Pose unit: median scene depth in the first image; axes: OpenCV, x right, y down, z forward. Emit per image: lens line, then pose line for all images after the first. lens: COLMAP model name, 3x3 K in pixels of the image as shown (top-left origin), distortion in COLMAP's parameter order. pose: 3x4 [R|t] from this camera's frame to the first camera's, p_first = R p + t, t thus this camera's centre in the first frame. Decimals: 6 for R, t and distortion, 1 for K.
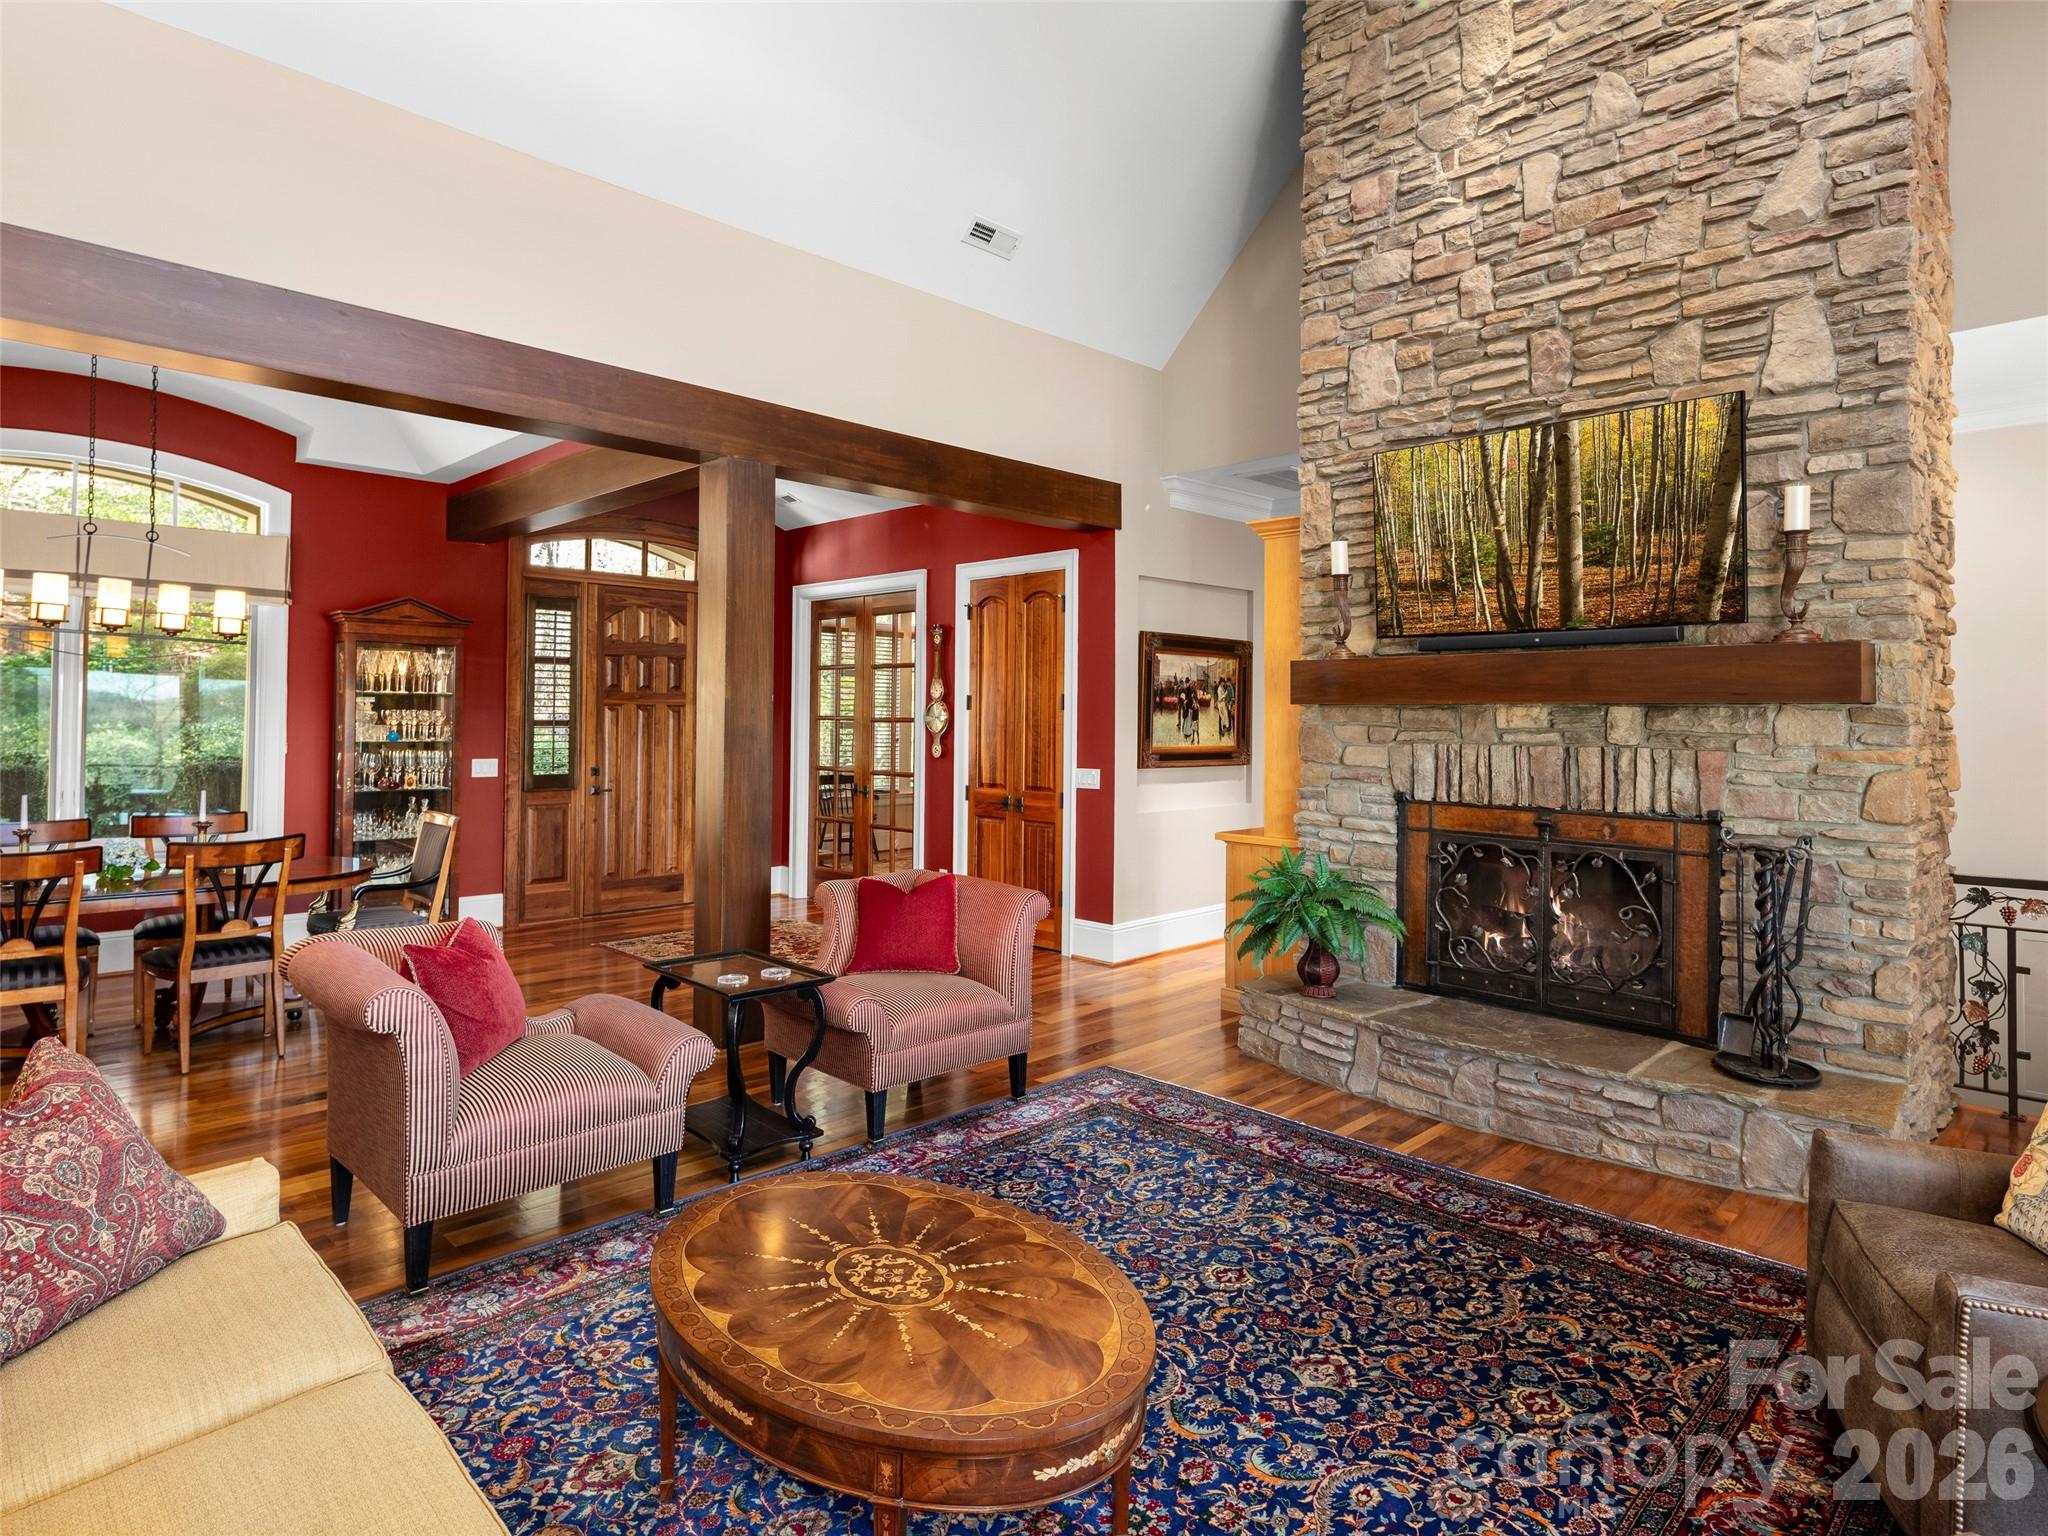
lens RADIAL K [[1126.4, 0, 1043.0], [0, 1126.4, 703.2], [0, 0, 1]] dist [0.010536, -0.008905]
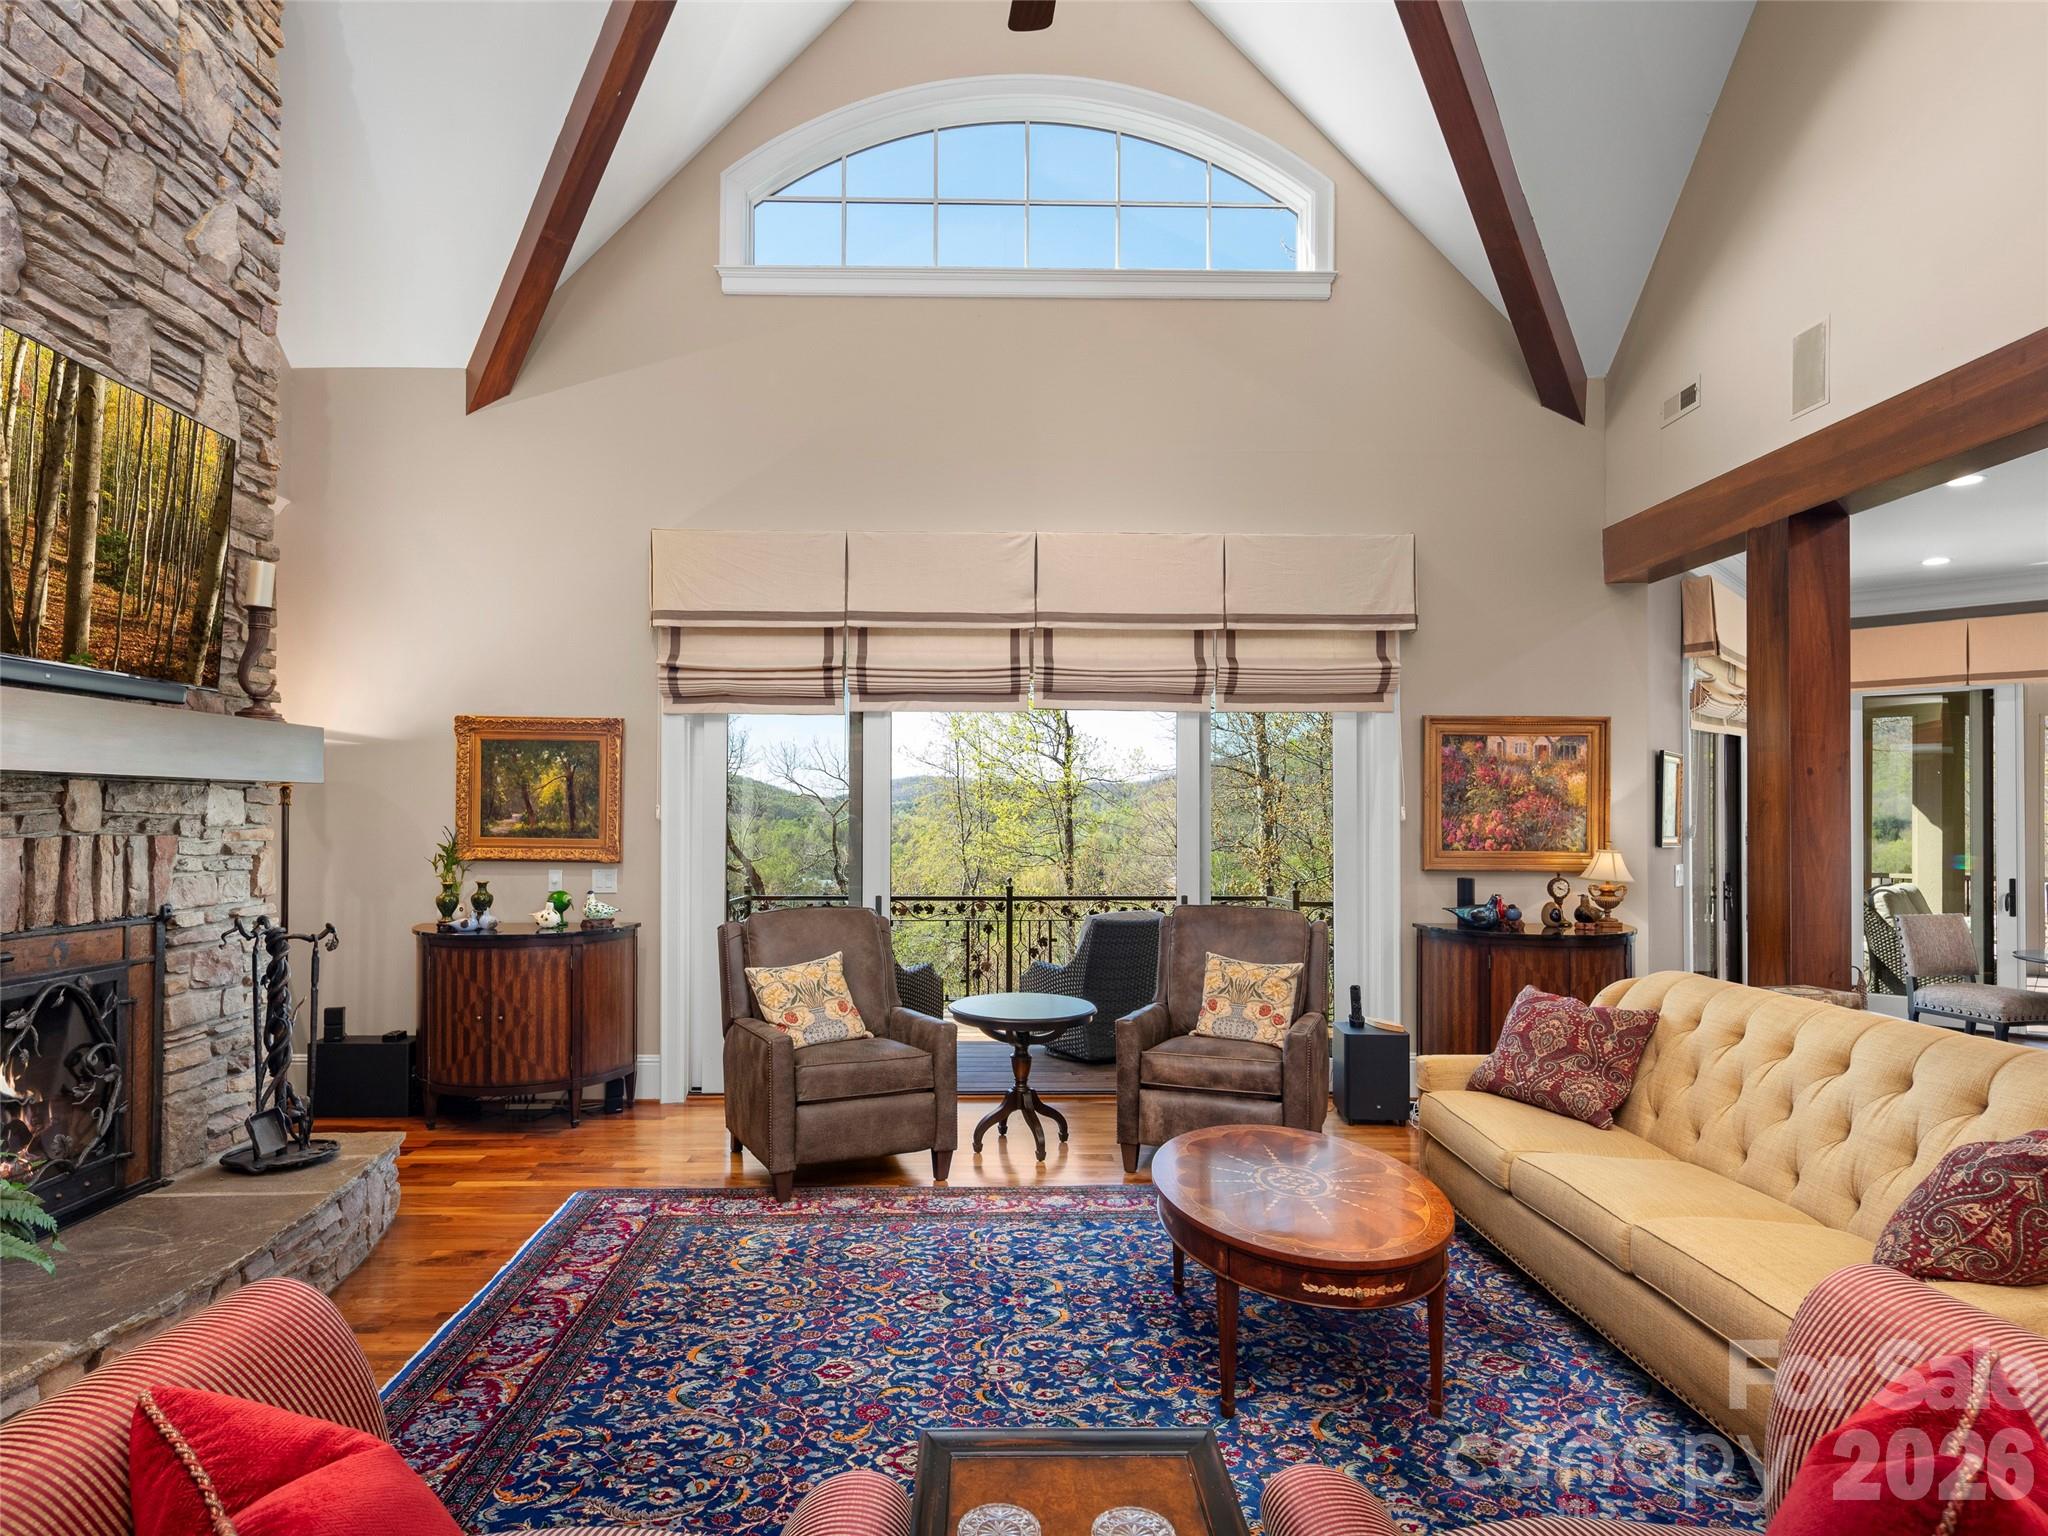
lens RADIAL K [[1126.4, 0, 992.7], [0, 1126.4, 800.9], [0, 0, 1]] dist [0.010536, -0.008905]
pose [[-0.715051, -0.001387, 0.699071, -0.406498], [-0.017121, 0.999733, -0.015528, 0.017554], [-0.698863, -0.023072, -0.714884, 1.069894]]
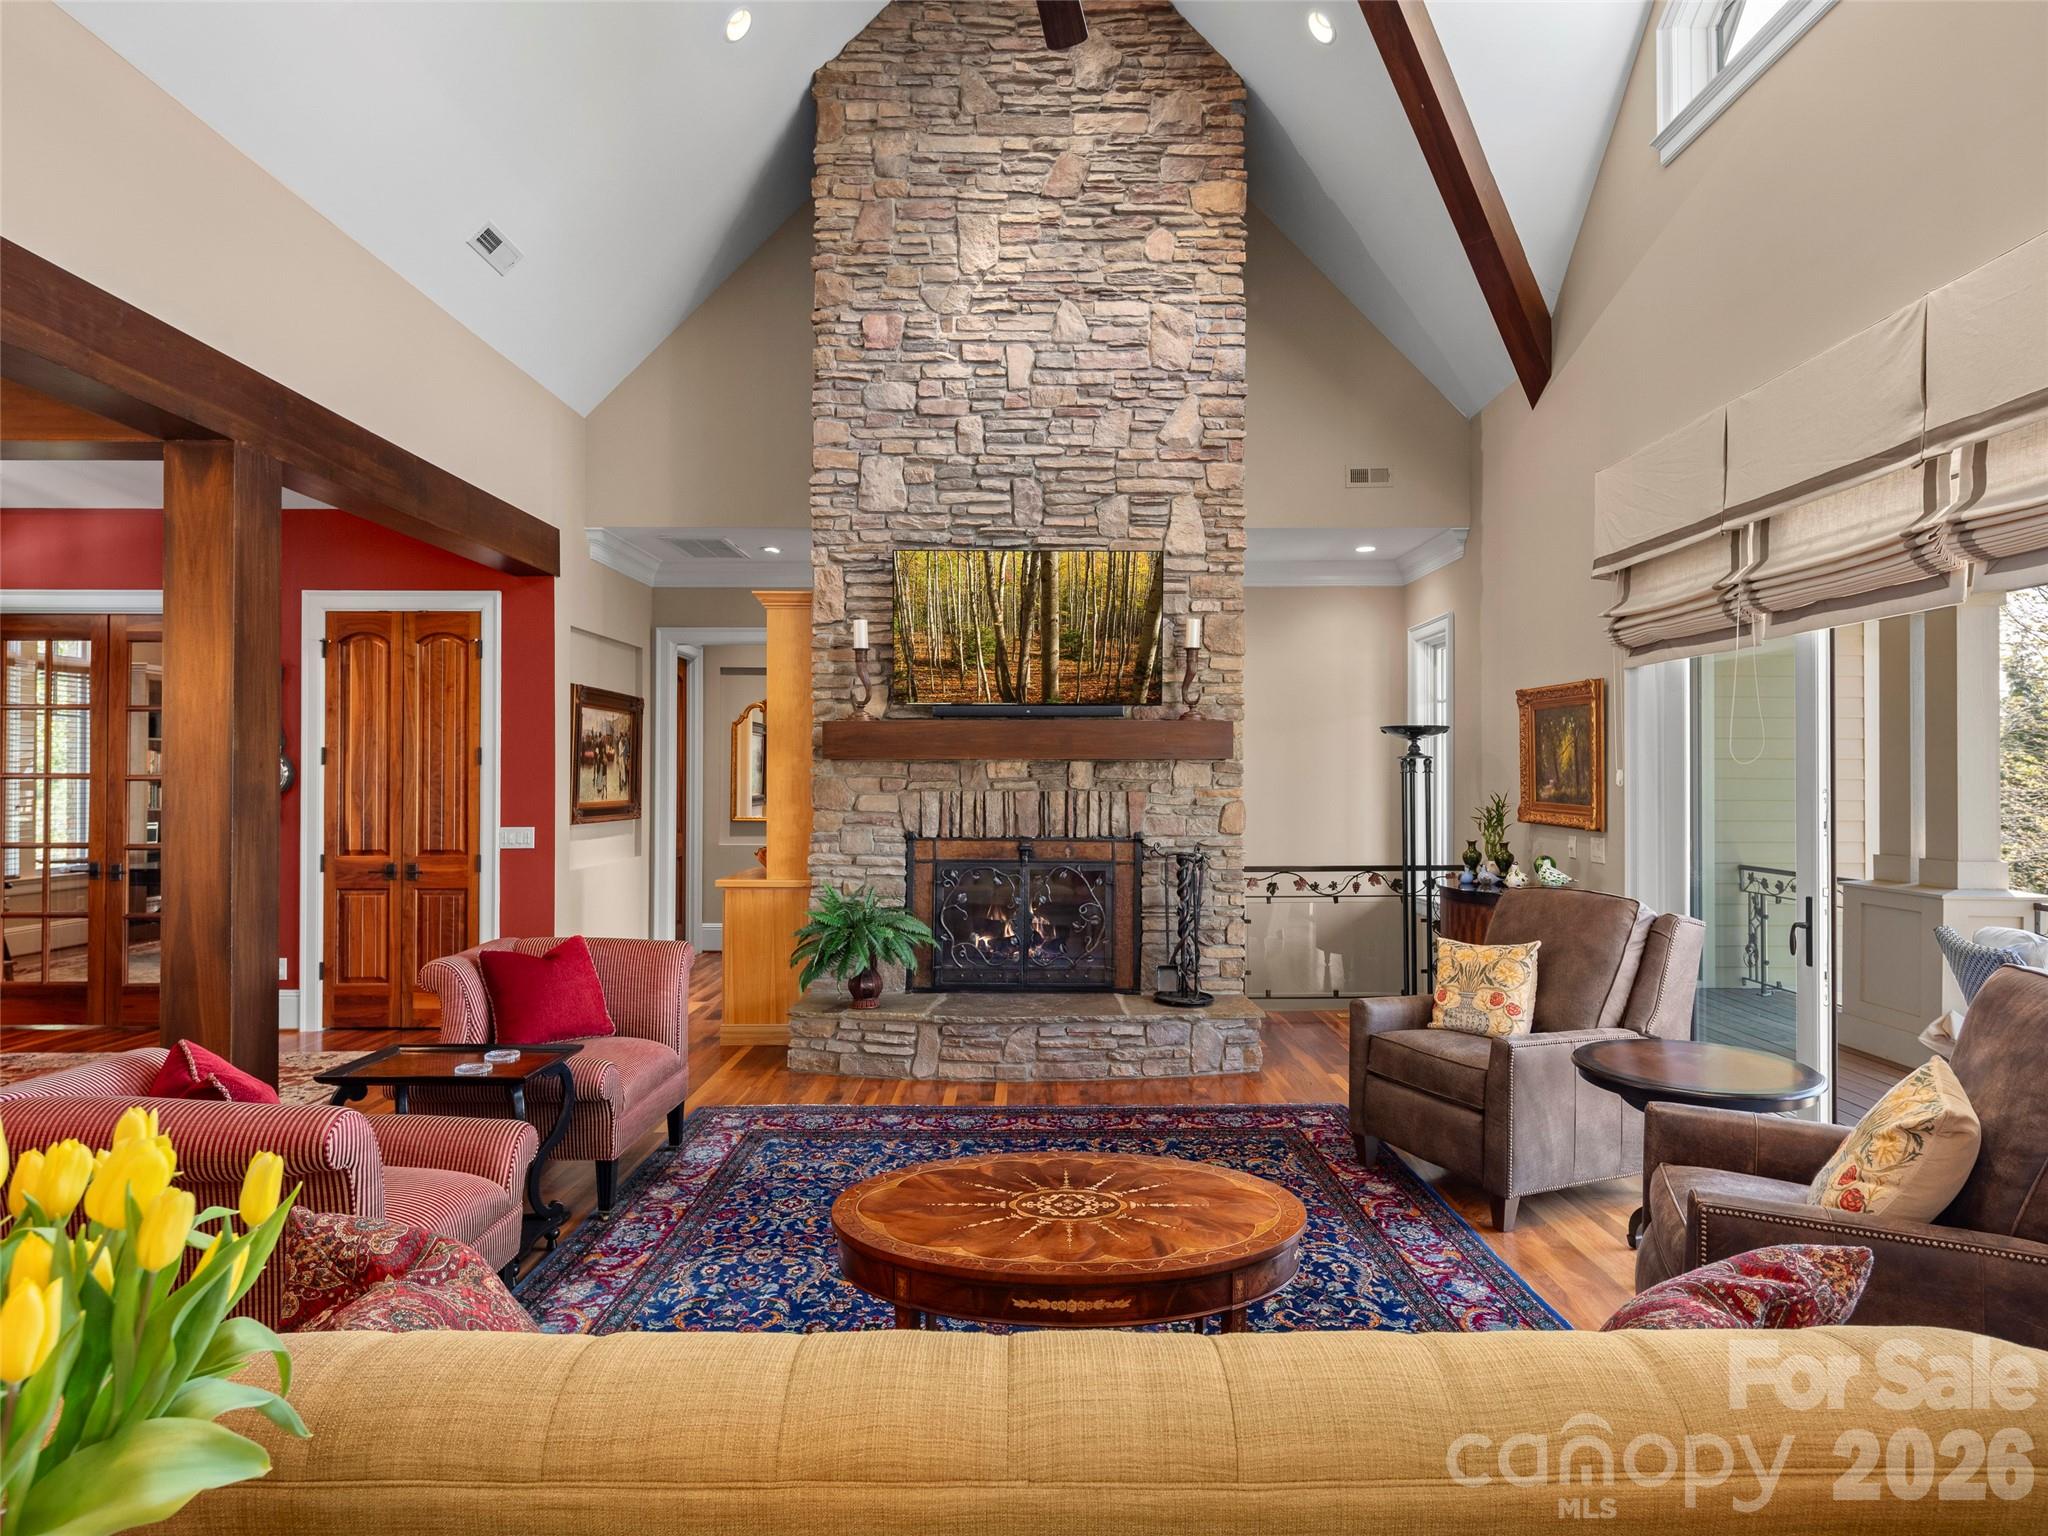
lens RADIAL K [[1126.4, 0, 1037.7], [0, 1126.4, 762.3], [0, 0, 1]] dist [0.010536, -0.008905]
pose [[0.707297, 0.001773, 0.706914, -0.487459], [-0.003632, 0.999993, 0.001126, 0.002364], [-0.706907, -0.003363, 0.707298, 0.050921]]
